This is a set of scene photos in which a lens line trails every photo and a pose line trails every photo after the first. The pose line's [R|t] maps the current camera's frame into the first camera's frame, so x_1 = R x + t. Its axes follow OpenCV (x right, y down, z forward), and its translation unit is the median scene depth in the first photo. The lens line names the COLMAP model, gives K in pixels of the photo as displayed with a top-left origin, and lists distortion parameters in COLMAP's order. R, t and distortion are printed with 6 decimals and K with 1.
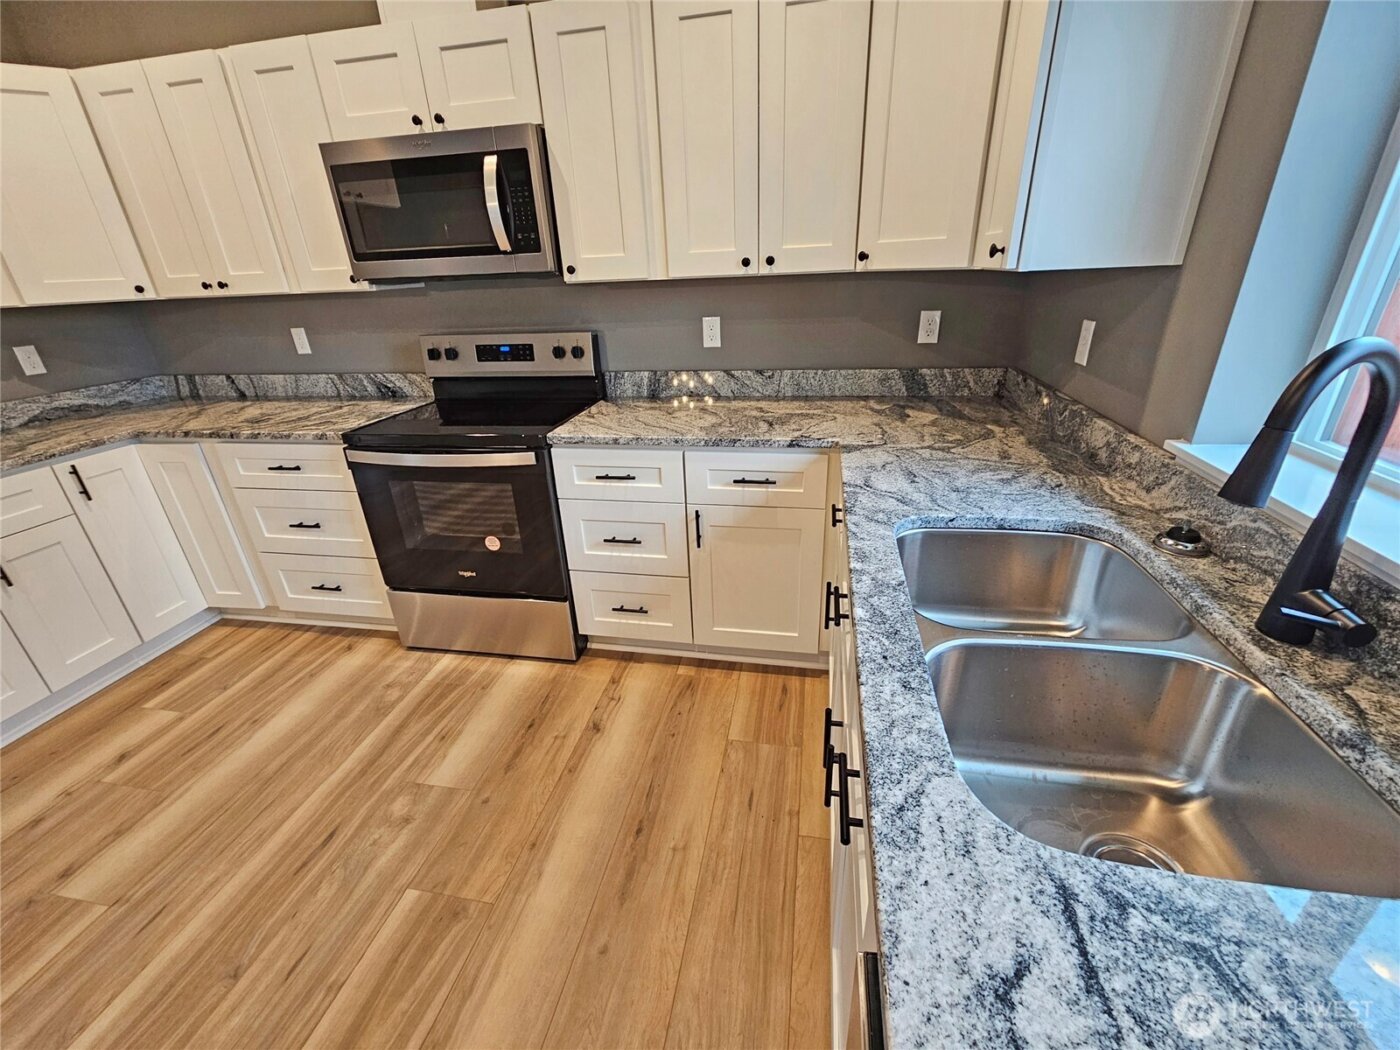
lens RADIAL K [[575.2, 0, 703.3], [0, 575.2, 524.8], [0, 0, 1]] dist [-0.000636, 0.000041]
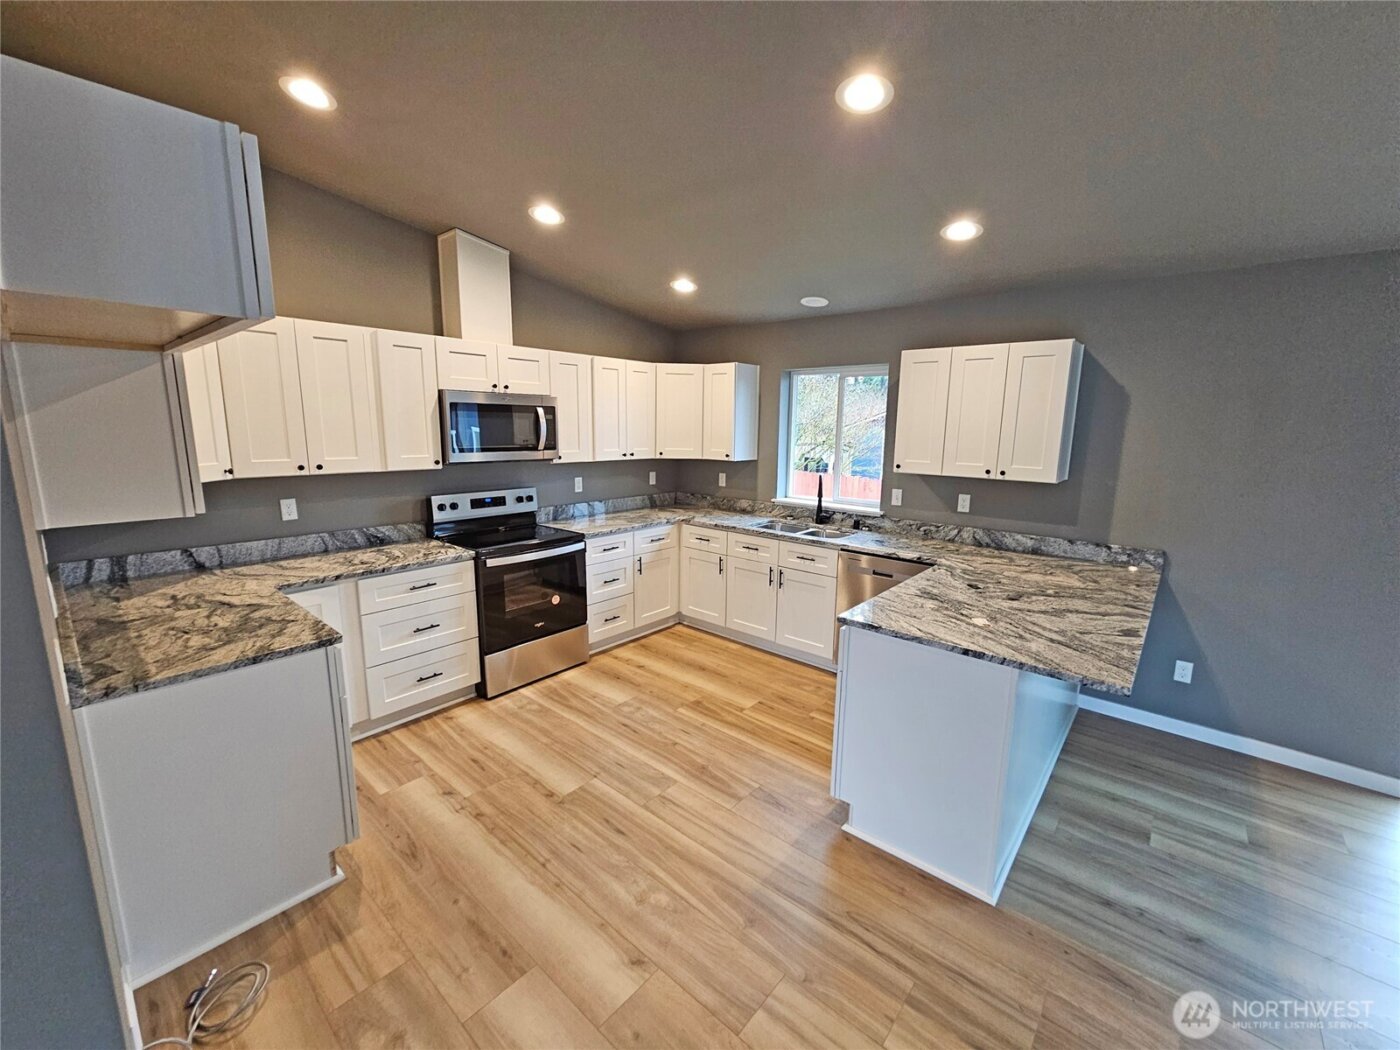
lens RADIAL K [[570.9, 0, 704.5], [0, 570.9, 522.9], [0, 0, 1]] dist [-0.001868, -0.000125]
pose [[0.495778, -0.101728, 0.862471, -1.606266], [0.324075, 0.943049, -0.075057, 0.087975], [-0.805717, 0.316717, 0.500511, -0.329893]]
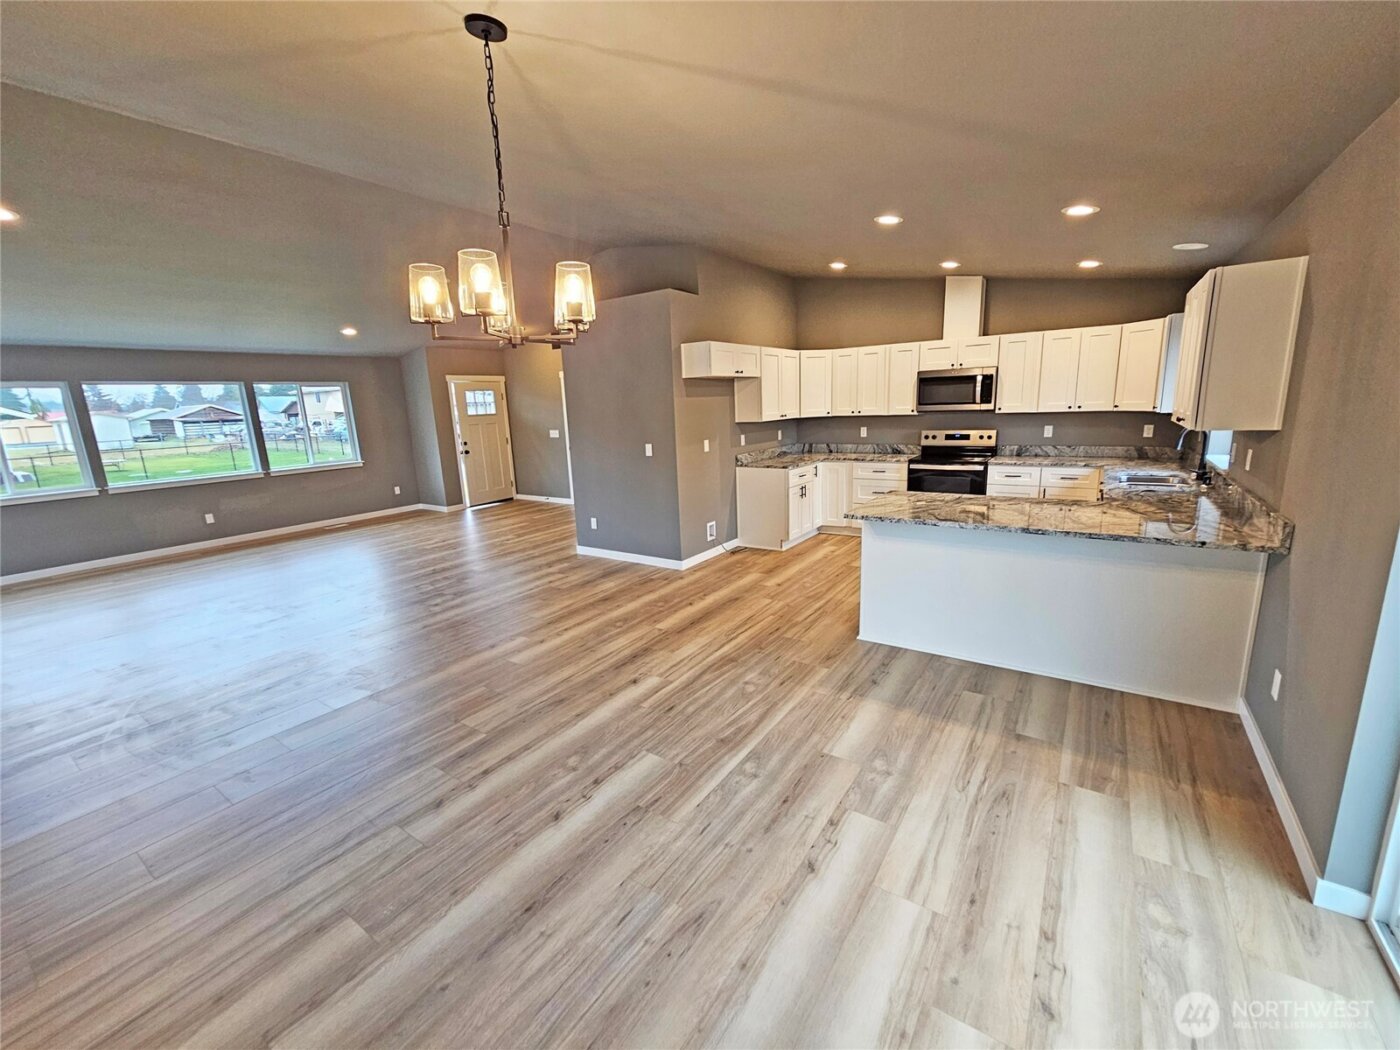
lens RADIAL K [[575.2, 0, 703.3], [0, 575.2, 524.8], [0, 0, 1]] dist [-0.000636, 0.000041]
pose [[0.918482, 0.087509, -0.385660, -0.401230], [-0.160222, 0.973930, -0.160592, 0.786740], [0.361553, 0.209292, 0.908557, -1.942318]]
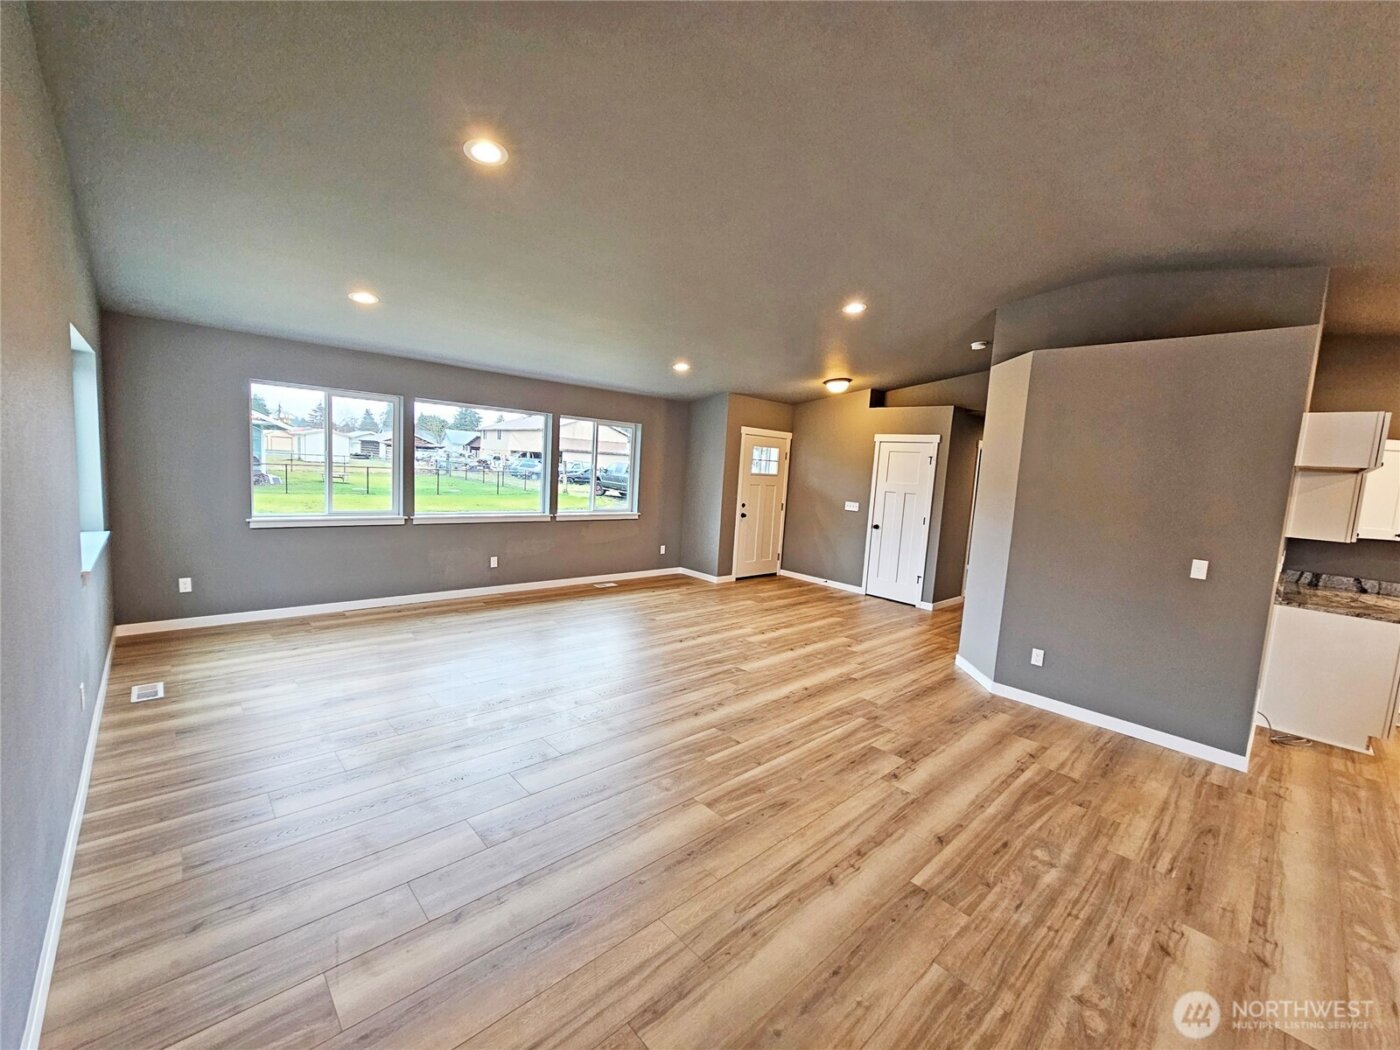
lens RADIAL K [[575.2, 0, 703.3], [0, 575.2, 524.8], [0, 0, 1]] dist [-0.000636, 0.000041]
pose [[0.807404, 0.151796, -0.570137, -1.889109], [-0.326660, 0.919721, -0.217732, 0.788859], [0.491316, 0.362039, 0.792172, -1.799877]]
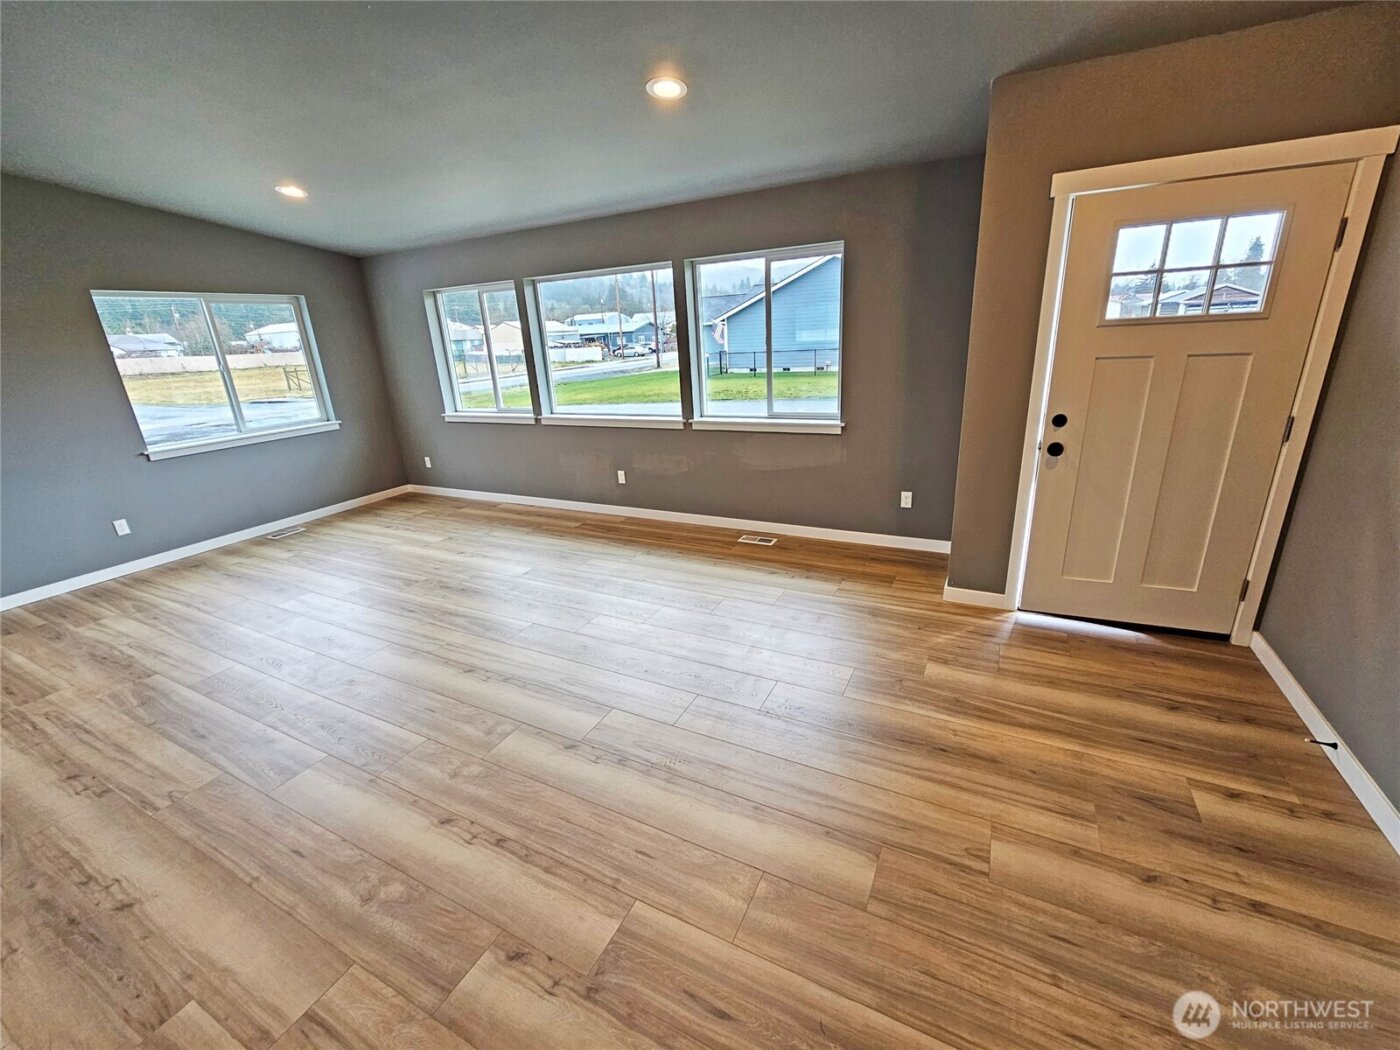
lens RADIAL K [[575.2, 0, 703.3], [0, 575.2, 524.8], [0, 0, 1]] dist [-0.000636, 0.000041]
pose [[-0.276227, 0.358576, -0.891696, -2.345562], [-0.337501, 0.832516, 0.439328, -0.334935], [0.899884, 0.422303, -0.108943, 0.772834]]
